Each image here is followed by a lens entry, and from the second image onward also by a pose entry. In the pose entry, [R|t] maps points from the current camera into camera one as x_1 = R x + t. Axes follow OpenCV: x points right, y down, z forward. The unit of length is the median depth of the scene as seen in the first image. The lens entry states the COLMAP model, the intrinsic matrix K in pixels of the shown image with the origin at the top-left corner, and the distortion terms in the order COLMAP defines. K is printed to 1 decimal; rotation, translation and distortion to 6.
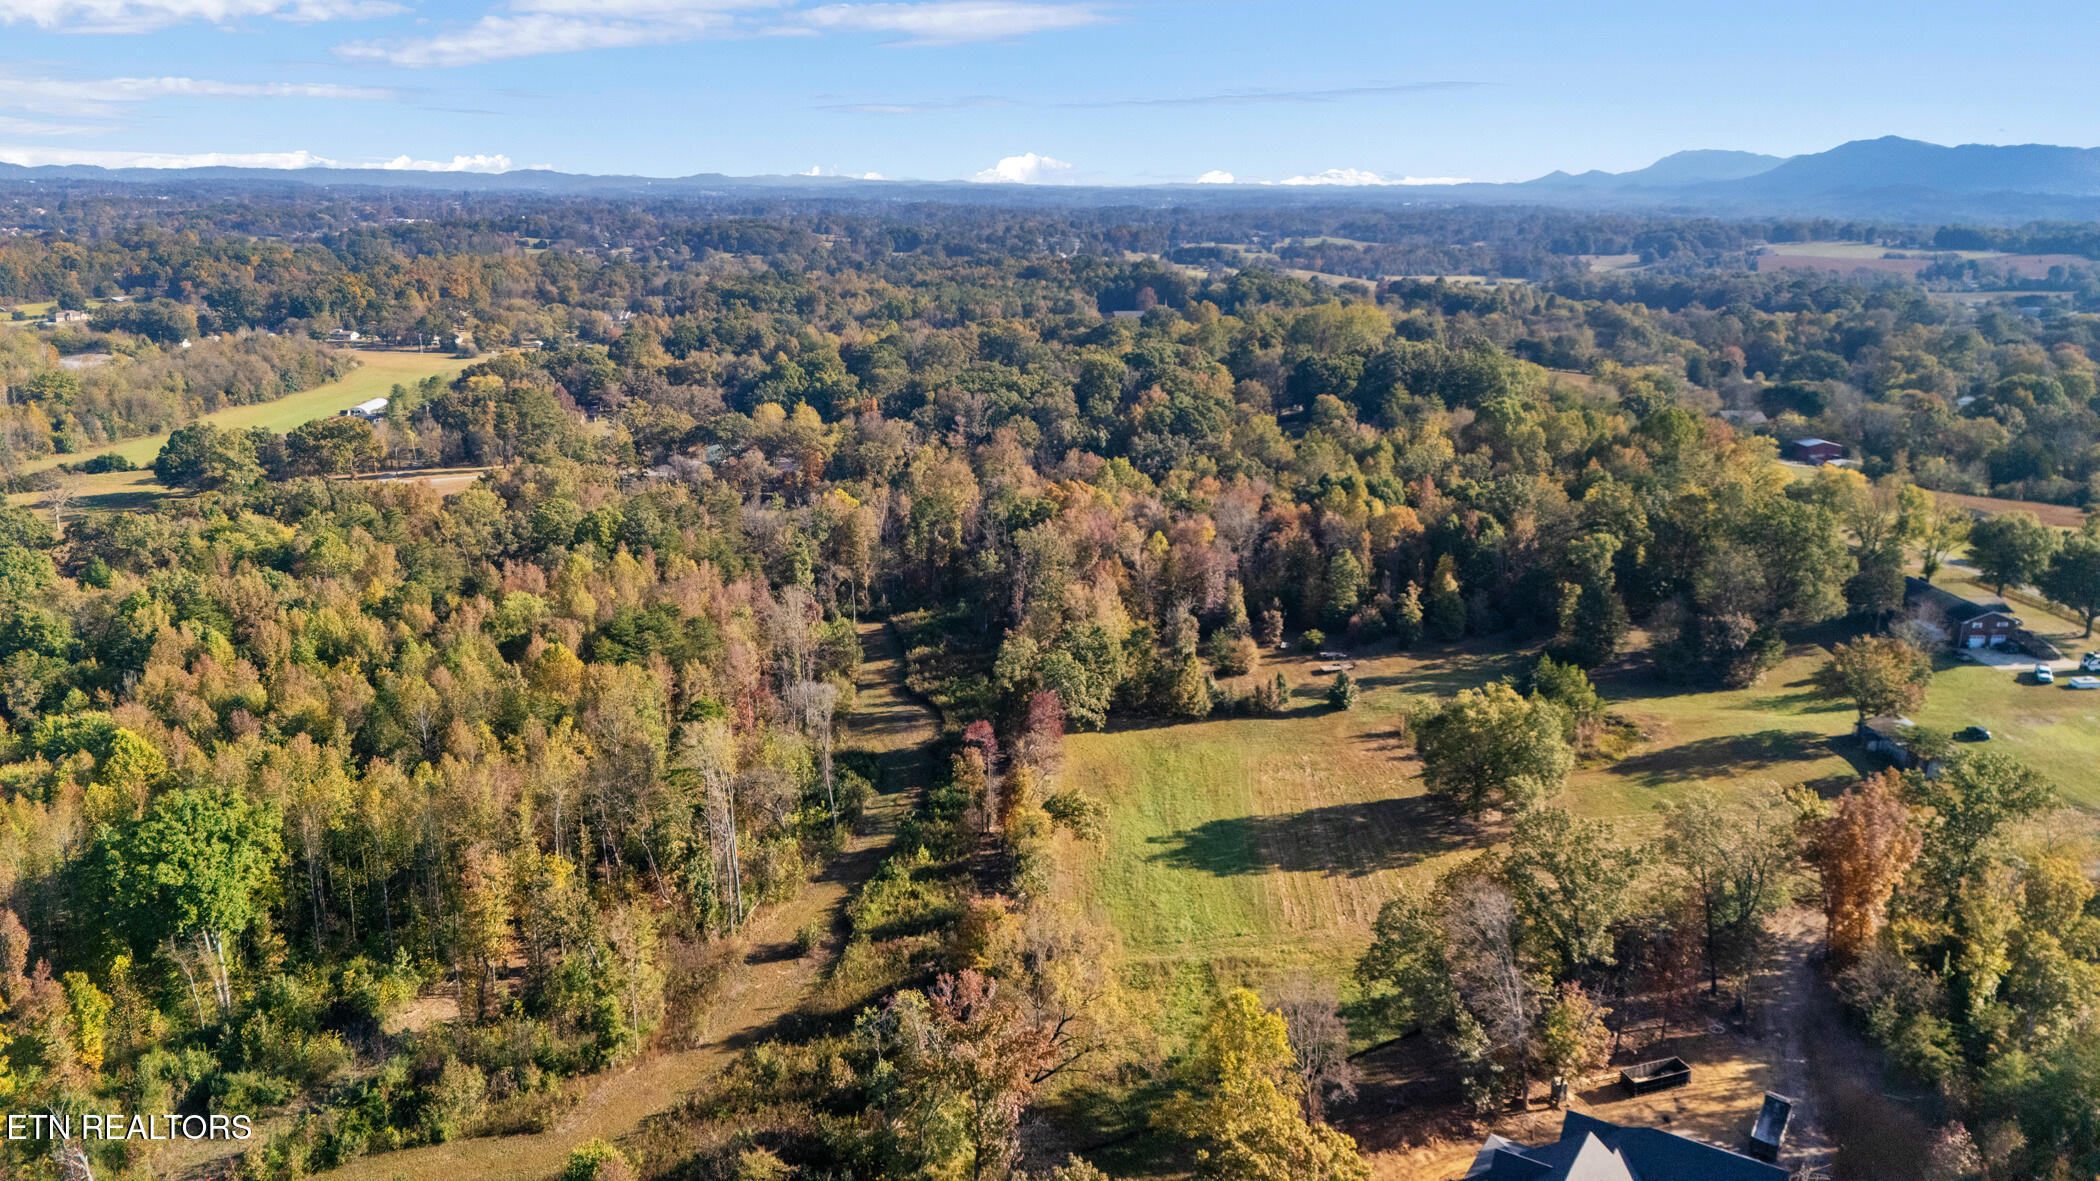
lens RADIAL K [[1546.5, 0, 1054.1], [0, 1546.5, 599.4], [0, 0, 1]] dist [0.066696, -0.061746]
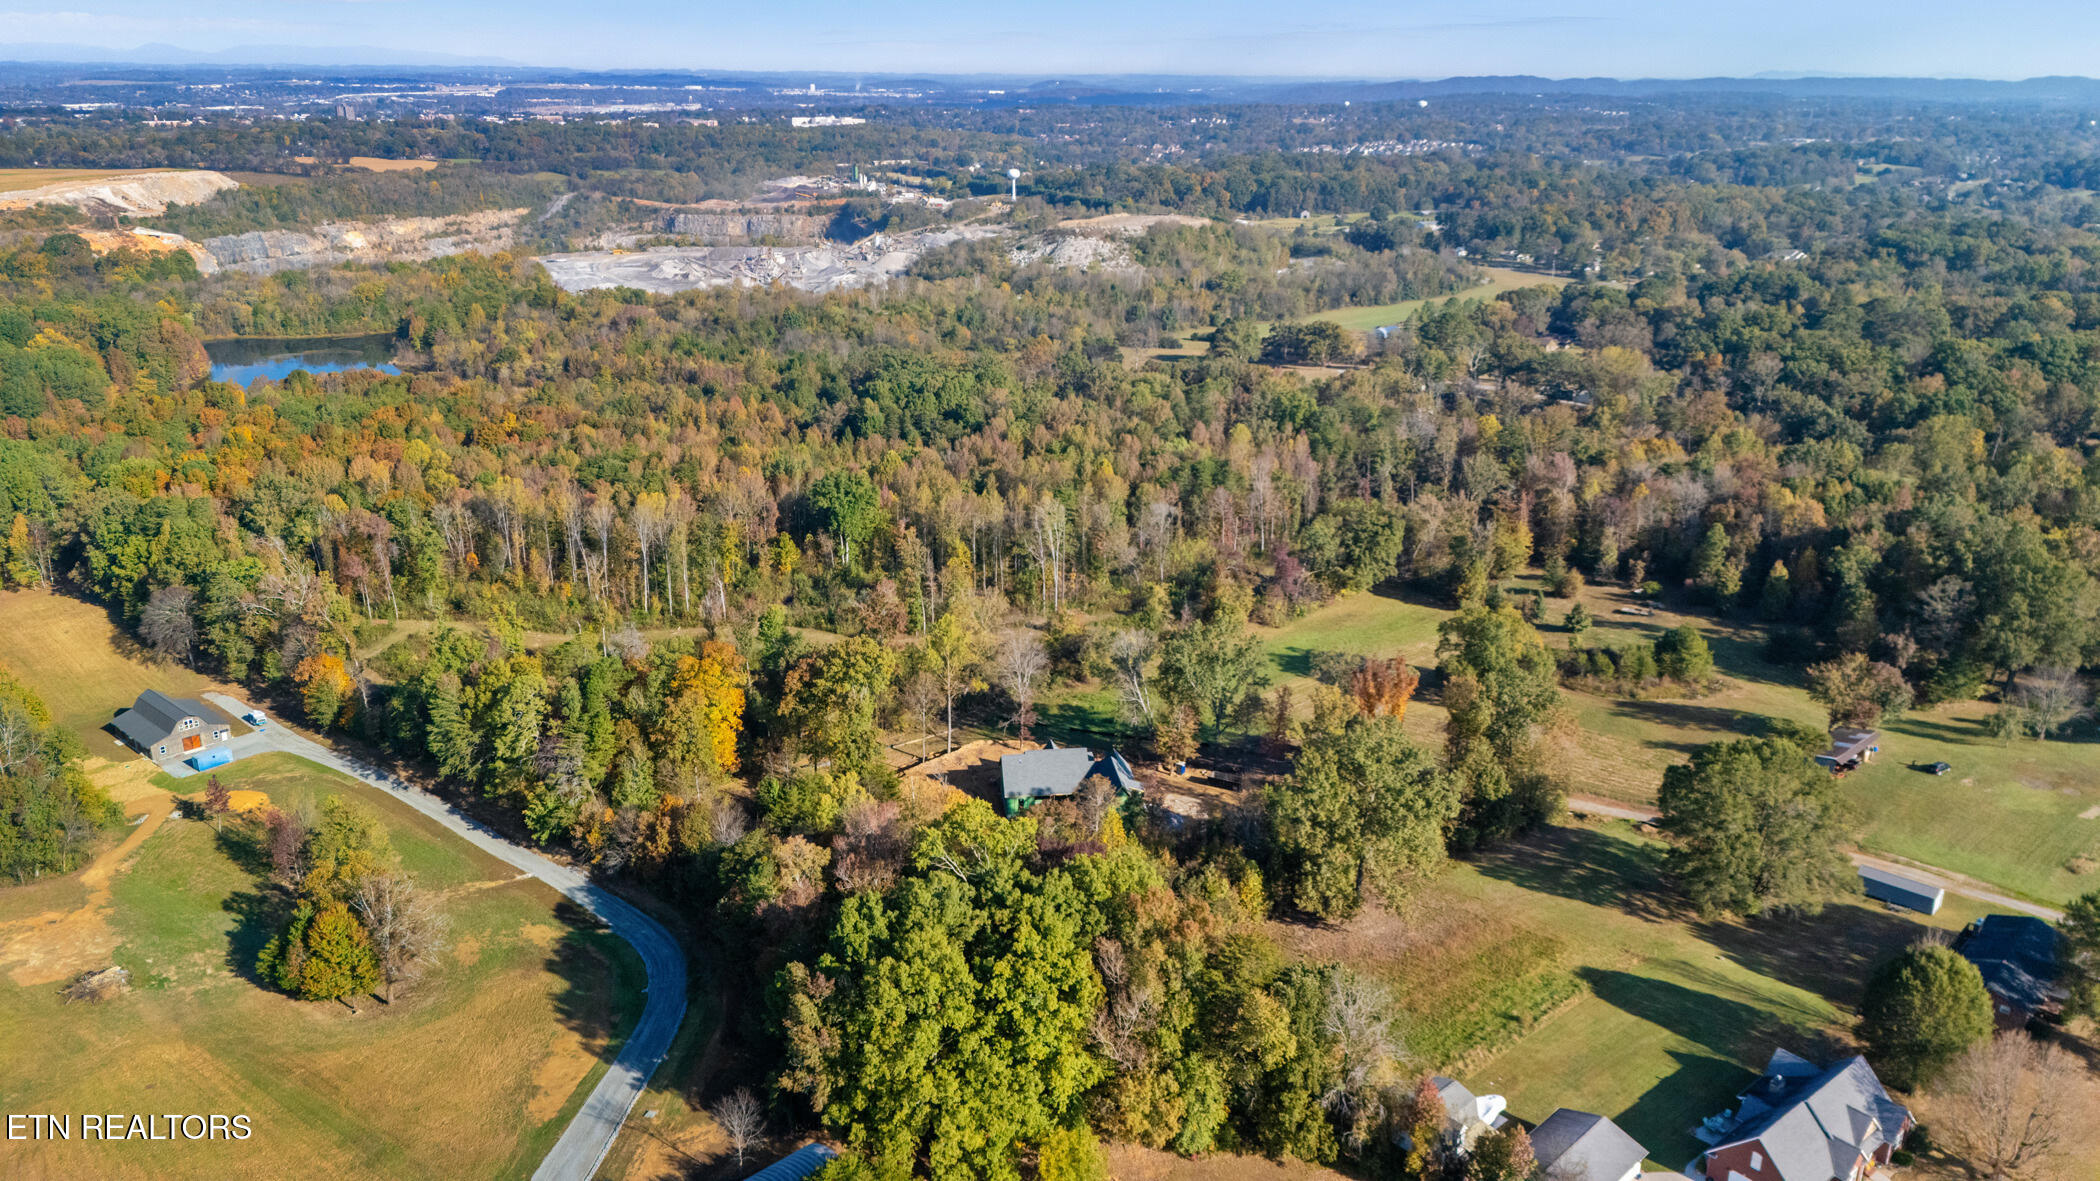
lens RADIAL K [[1546.5, 0, 1050.2], [0, 1546.5, 593.2], [0, 0, 1]] dist [0.066696, -0.061746]
pose [[0.640230, 0.242075, -0.729044, 0.482806], [-0.204450, 0.968516, 0.142047, -0.030825], [0.740477, 0.058110, 0.669565, -0.092030]]
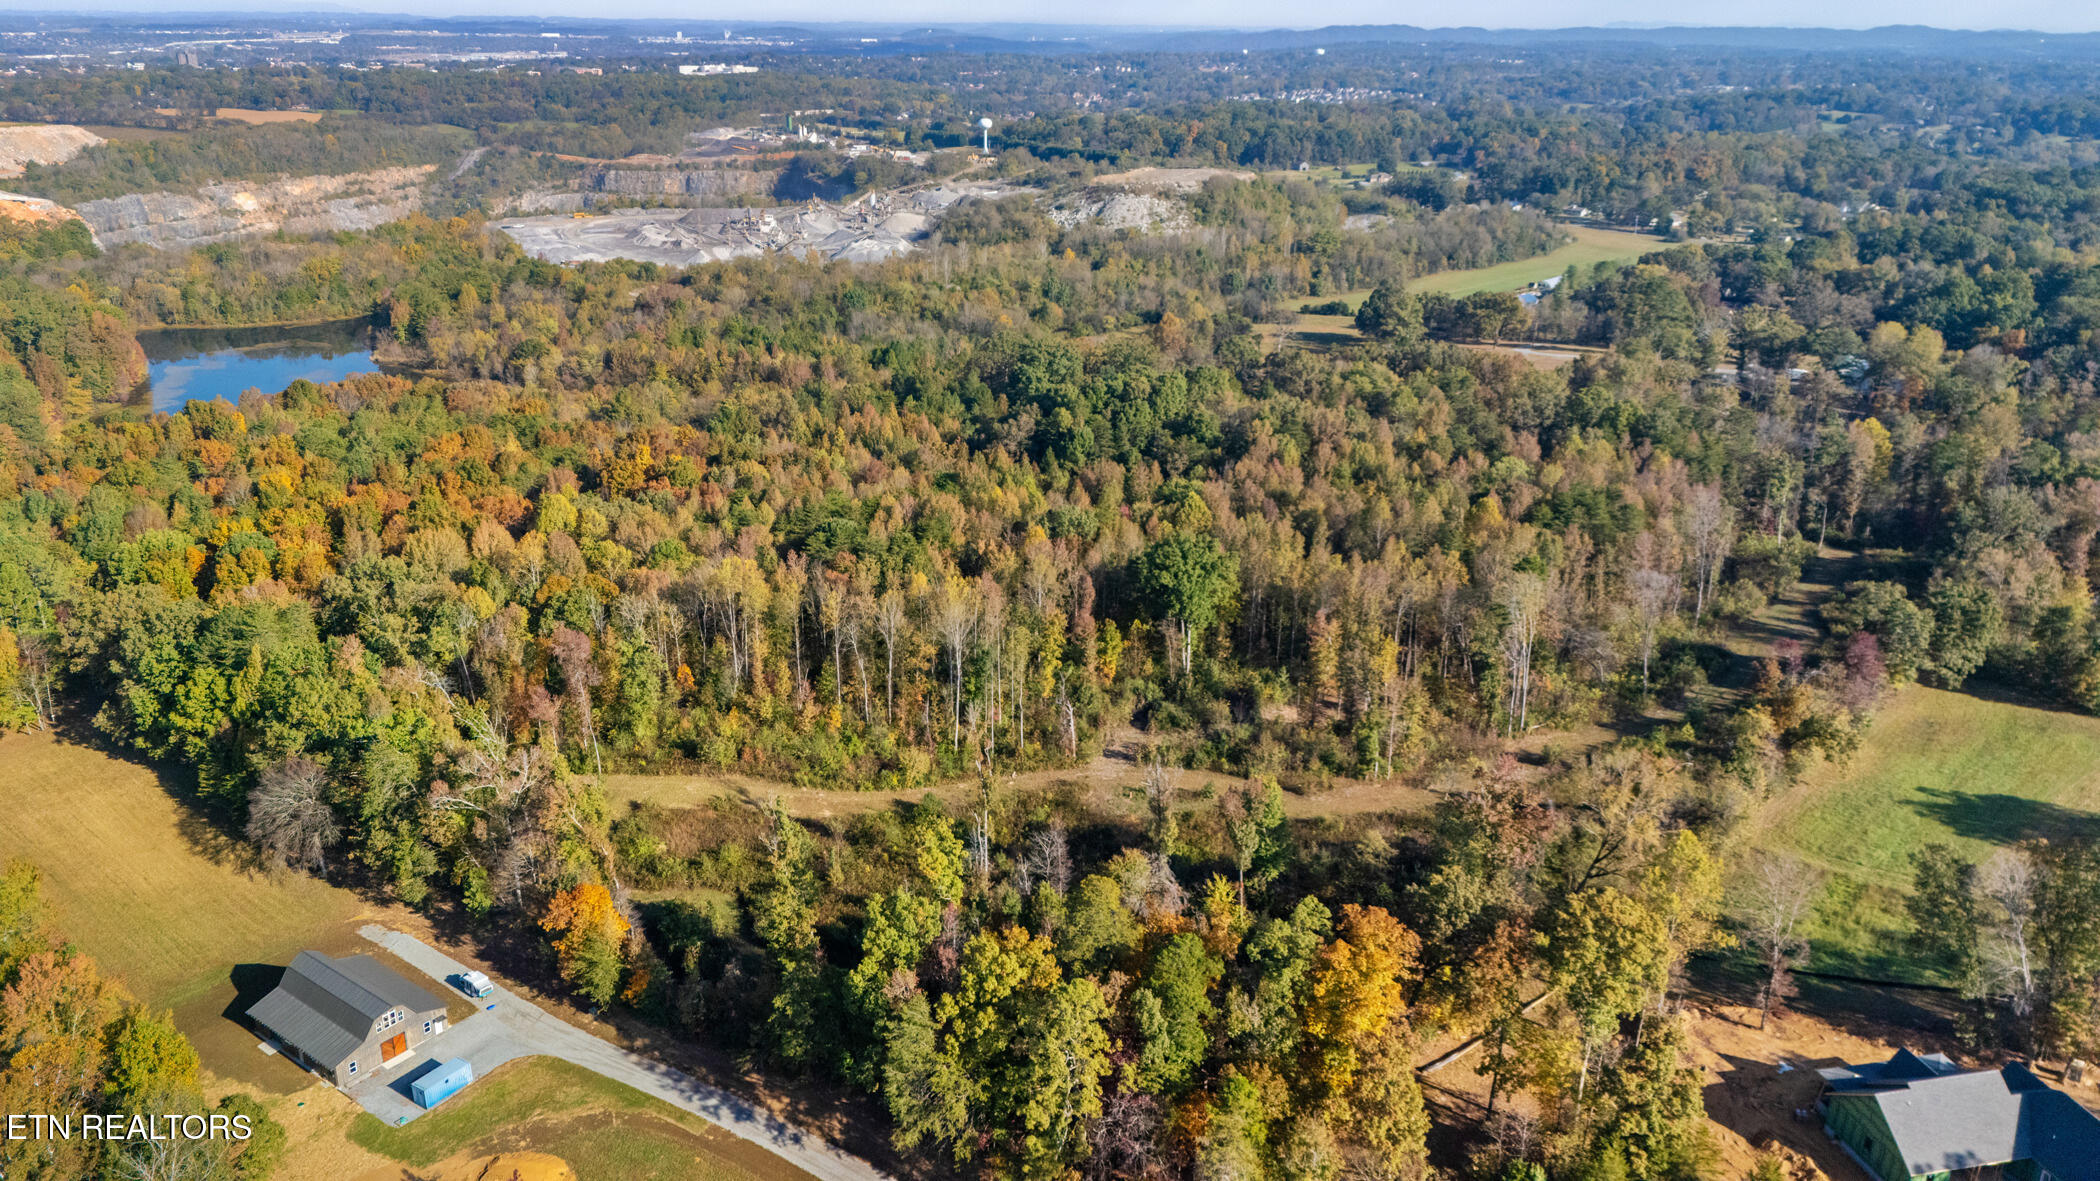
lens RADIAL K [[1546.5, 0, 1042.6], [0, 1546.5, 587.3], [0, 0, 1]] dist [0.066696, -0.061746]
pose [[0.701428, 0.241702, -0.670507, 0.158795], [-0.189678, 0.970122, 0.151282, -0.013432], [0.687038, 0.021067, 0.726316, -0.096890]]
